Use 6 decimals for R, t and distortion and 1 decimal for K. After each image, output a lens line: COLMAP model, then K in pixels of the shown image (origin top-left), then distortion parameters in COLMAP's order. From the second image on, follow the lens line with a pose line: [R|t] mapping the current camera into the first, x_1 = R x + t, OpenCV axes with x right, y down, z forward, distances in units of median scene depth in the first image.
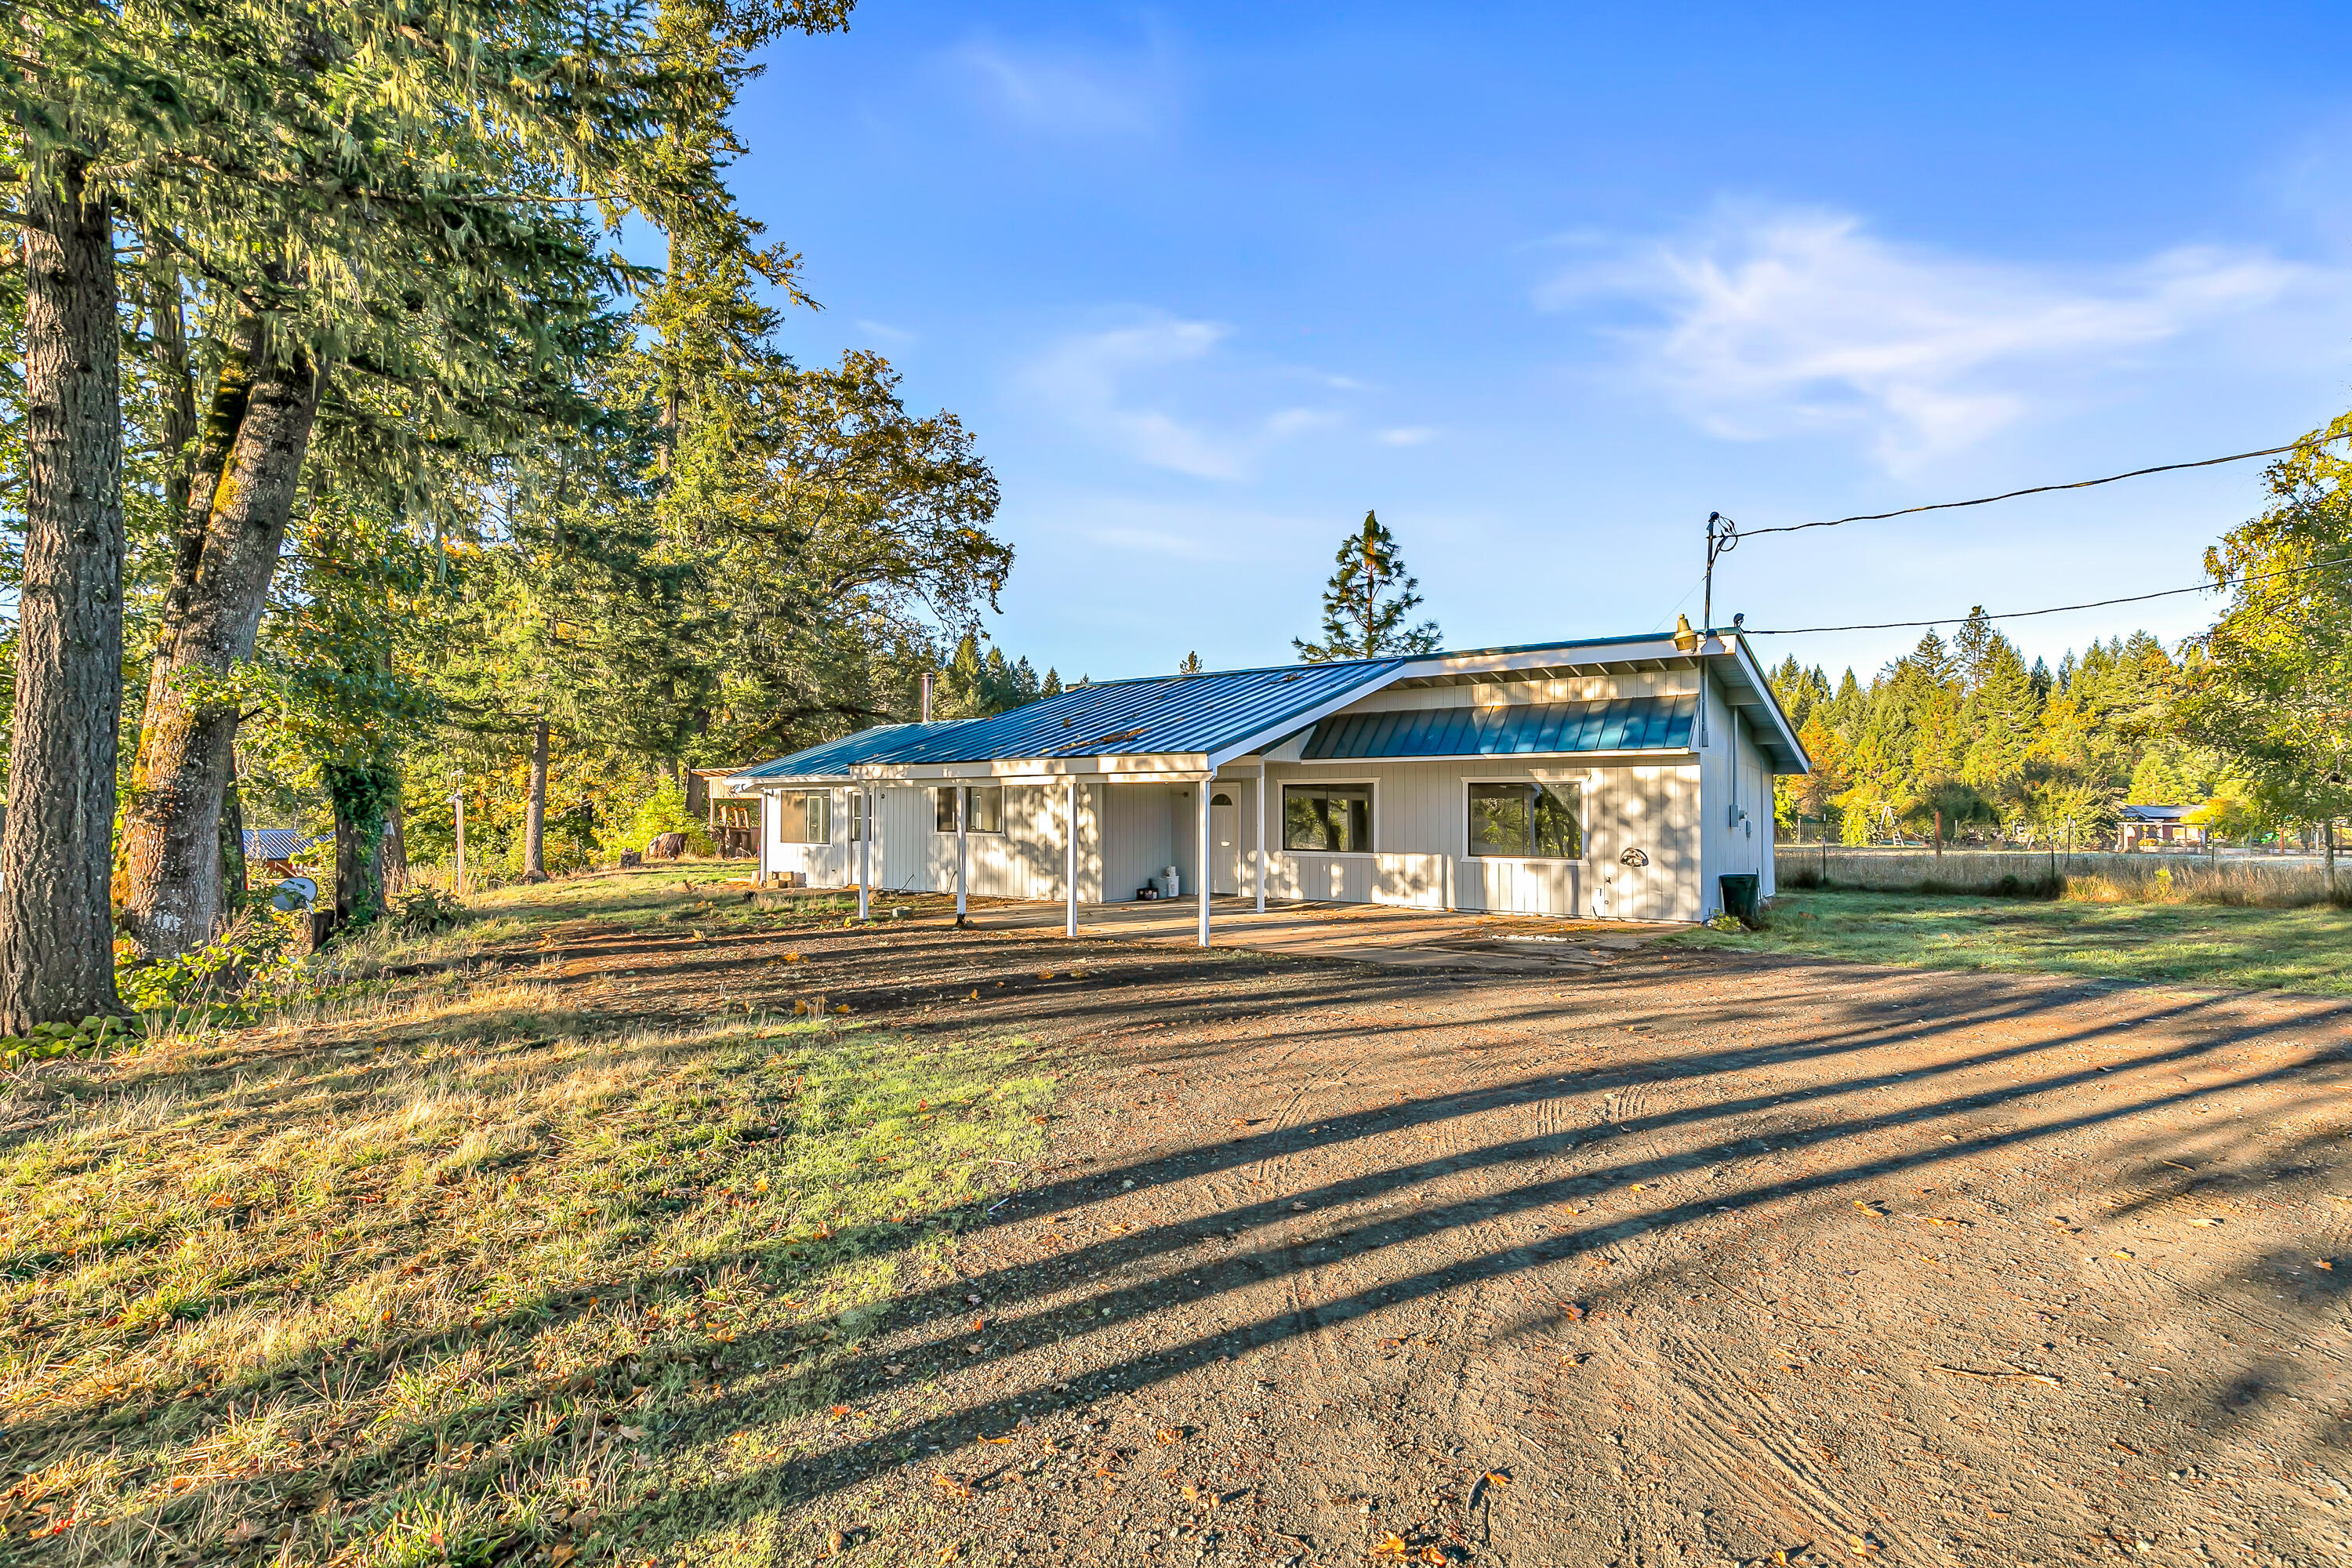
lens RADIAL K [[1121.4, 0, 1176.0], [0, 1121.4, 784.0], [0, 0, 1]] dist [0.000902, 0.000250]
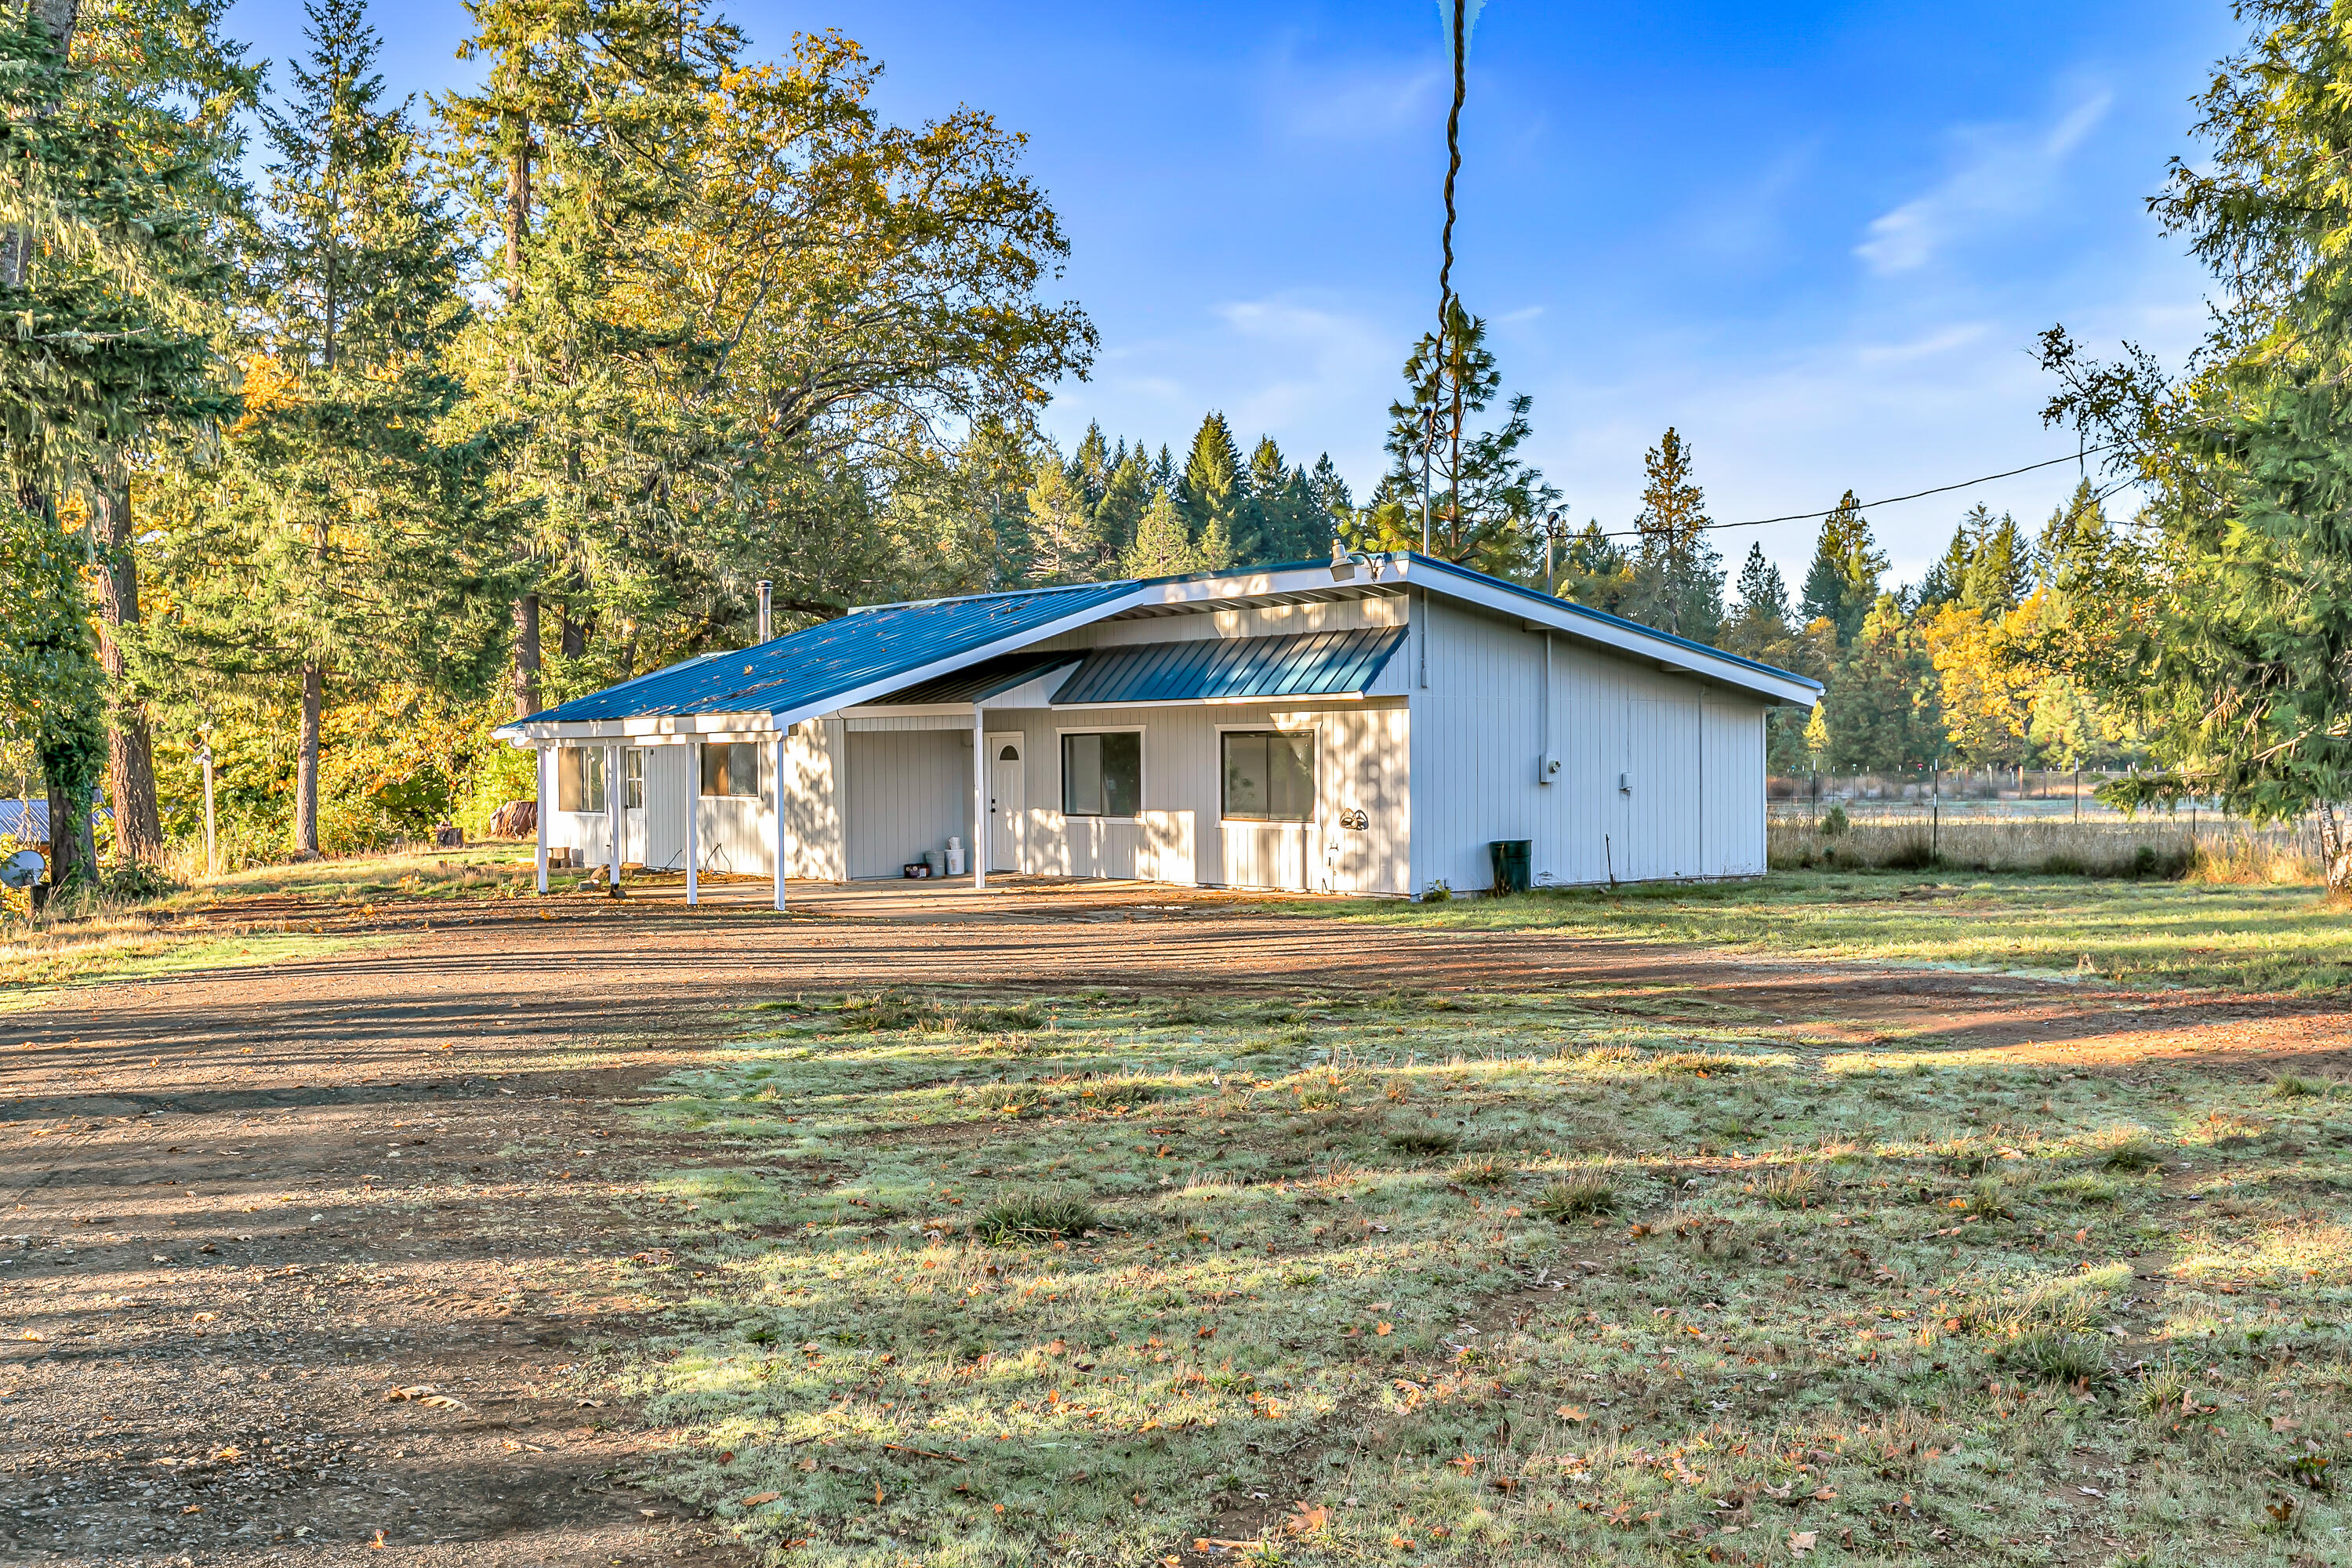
lens RADIAL K [[2372.1, 0, 1176.0], [0, 2372.1, 784.0], [0, 0, 1]] dist [-0.005392, -0.013817]
pose [[0.968792, -0.007867, -0.247749, 0.574900], [0.016944, 0.999260, 0.034528, -0.019874], [0.247294, -0.037648, 0.968209, -0.601584]]
